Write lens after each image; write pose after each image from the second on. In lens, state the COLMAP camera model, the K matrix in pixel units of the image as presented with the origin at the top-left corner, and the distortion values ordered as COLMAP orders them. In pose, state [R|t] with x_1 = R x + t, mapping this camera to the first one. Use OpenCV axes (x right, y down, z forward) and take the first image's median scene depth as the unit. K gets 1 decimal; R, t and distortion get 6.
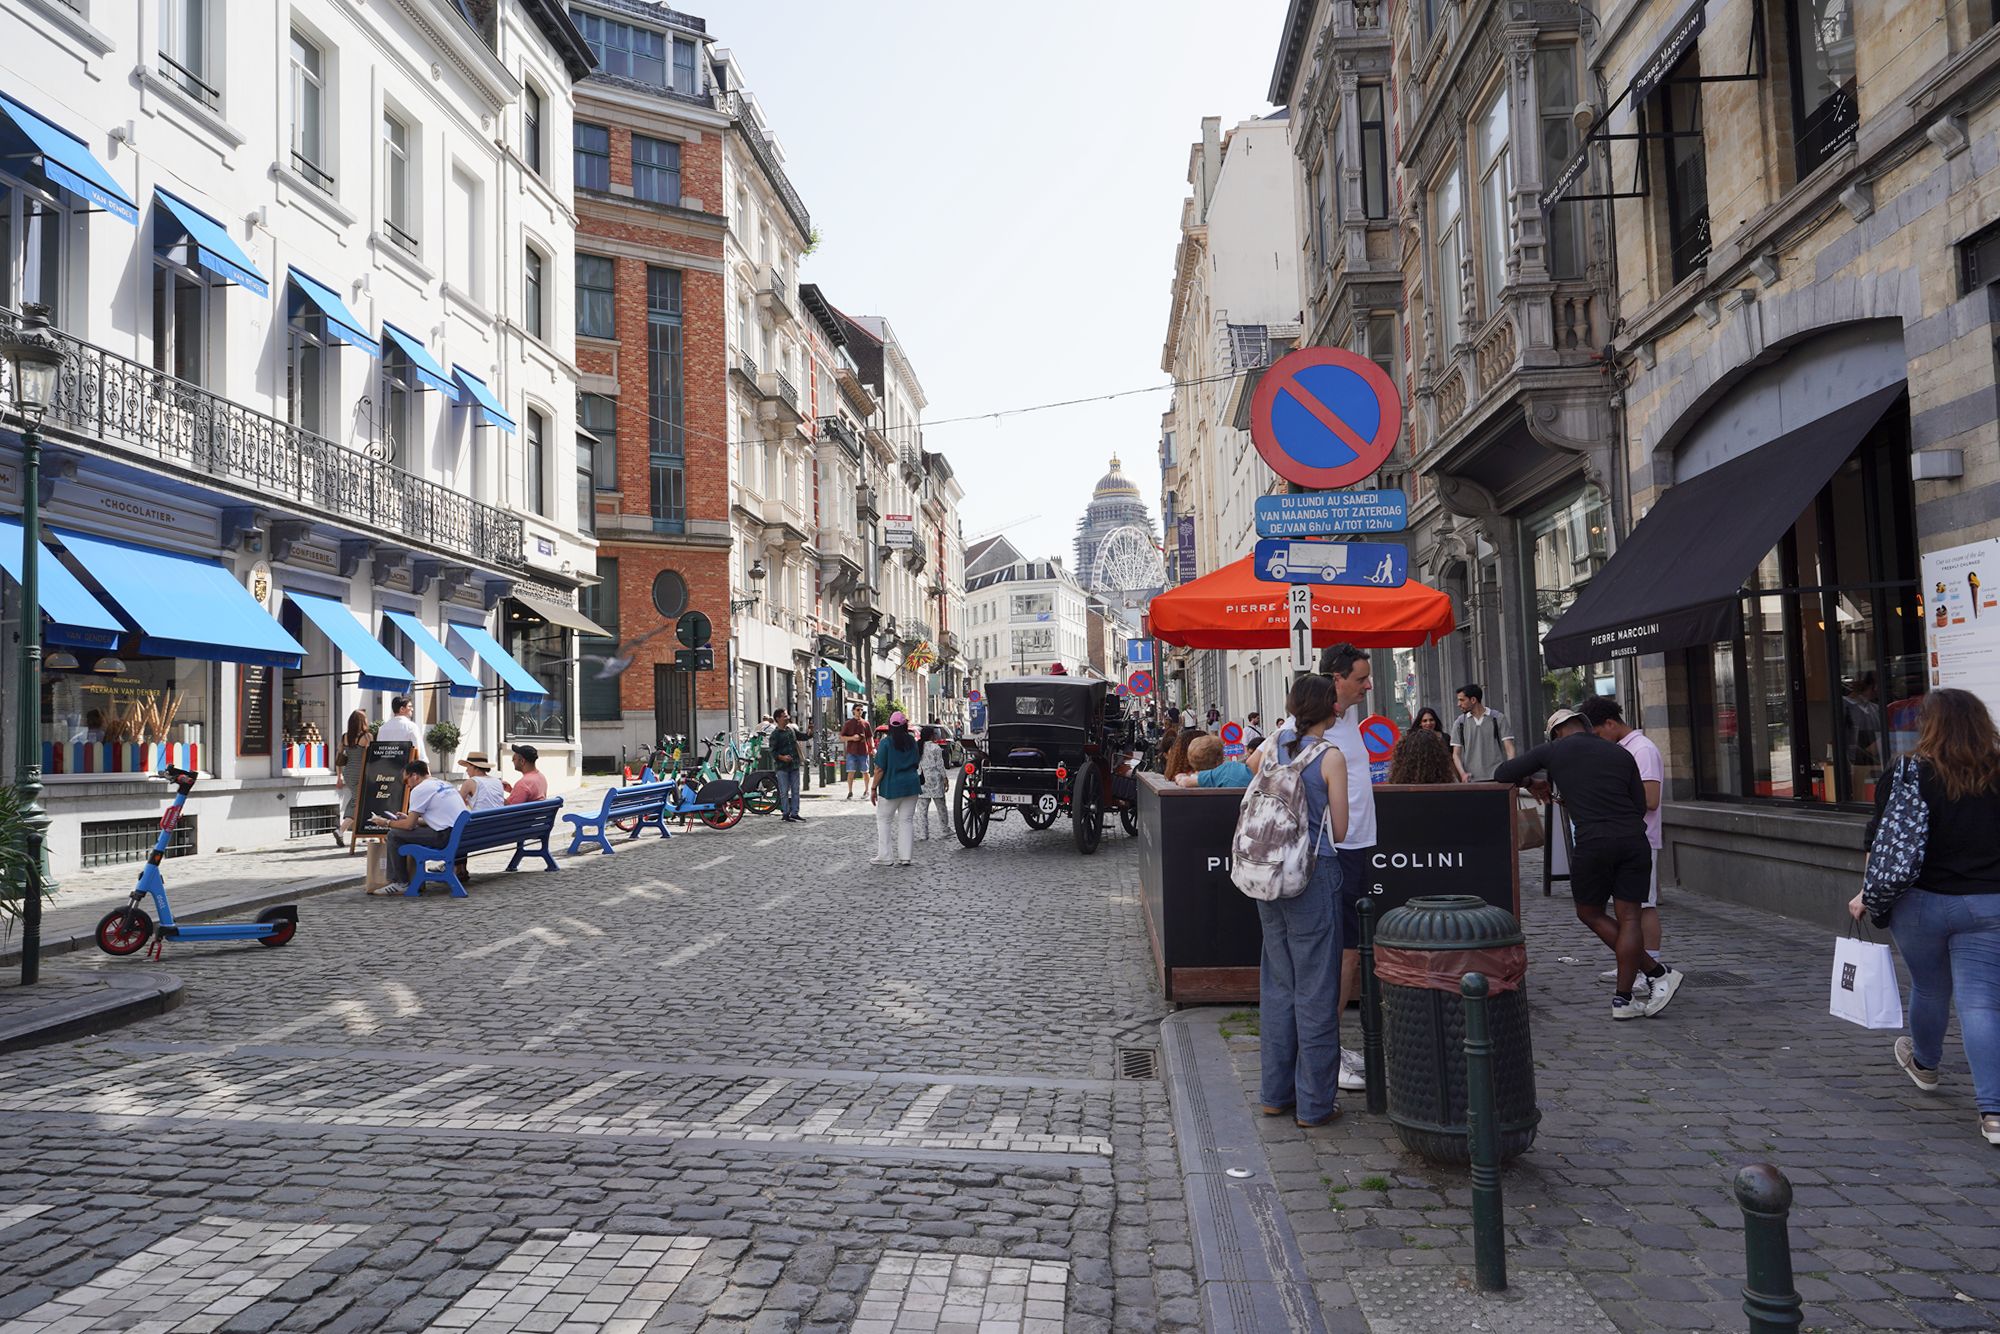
lens RADIAL K [[1342.4, 0, 1000.0], [0, 1342.4, 667.0], [0, 0, 1]] dist [-0.001441, 0.003728]
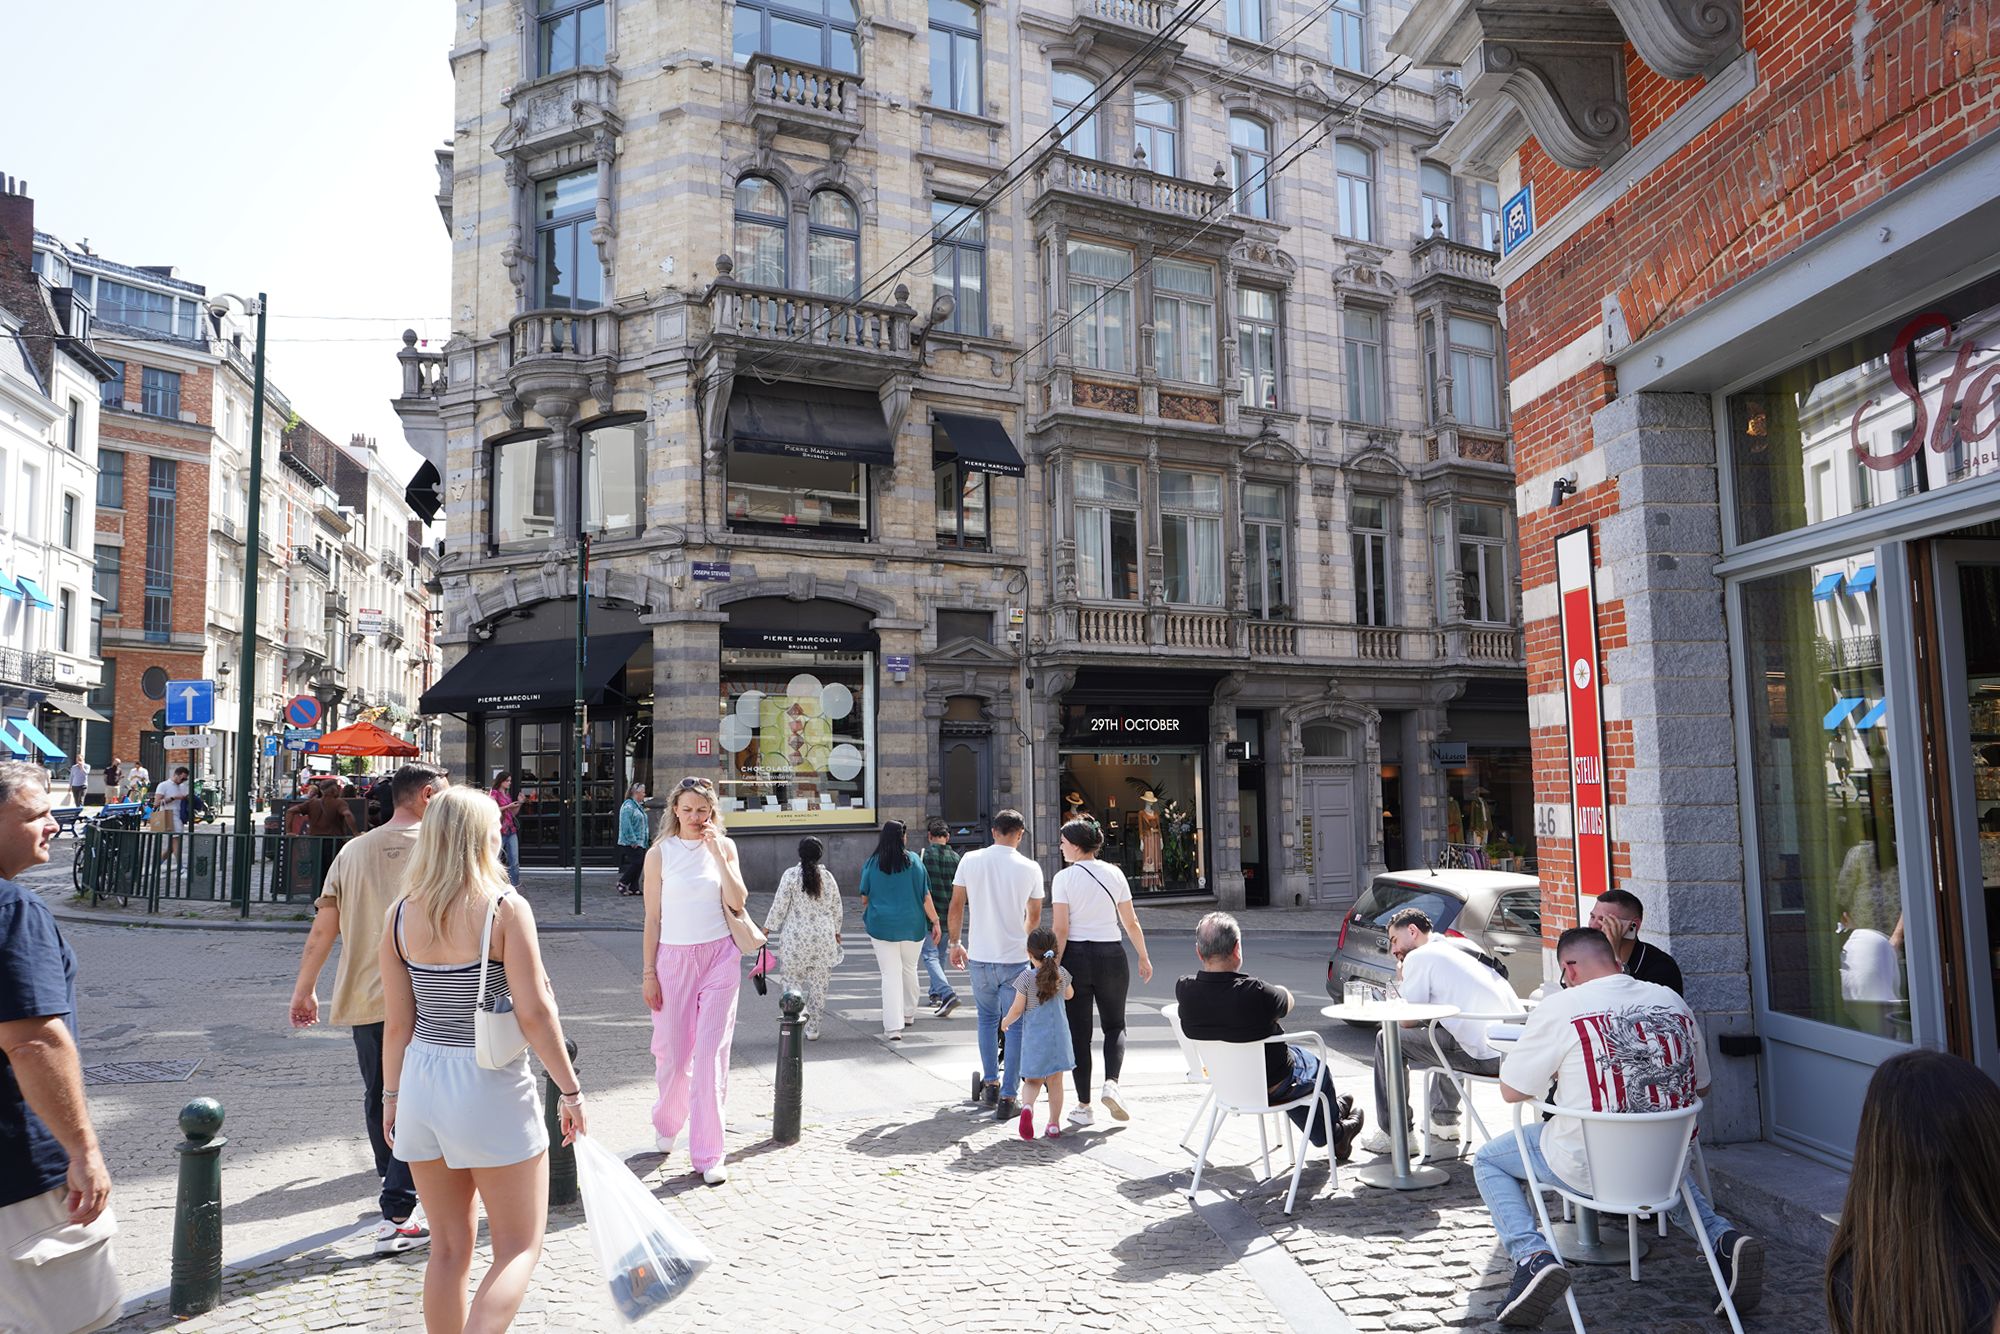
lens RADIAL K [[1342.4, 0, 1000.0], [0, 1342.4, 667.0], [0, 0, 1]] dist [-0.001441, 0.003728]
pose [[0.952721, 0.039178, 0.301311, 0.187742], [-0.028238, 0.998777, -0.040580, -0.038145], [-0.302533, 0.030153, 0.952662, -0.667933]]
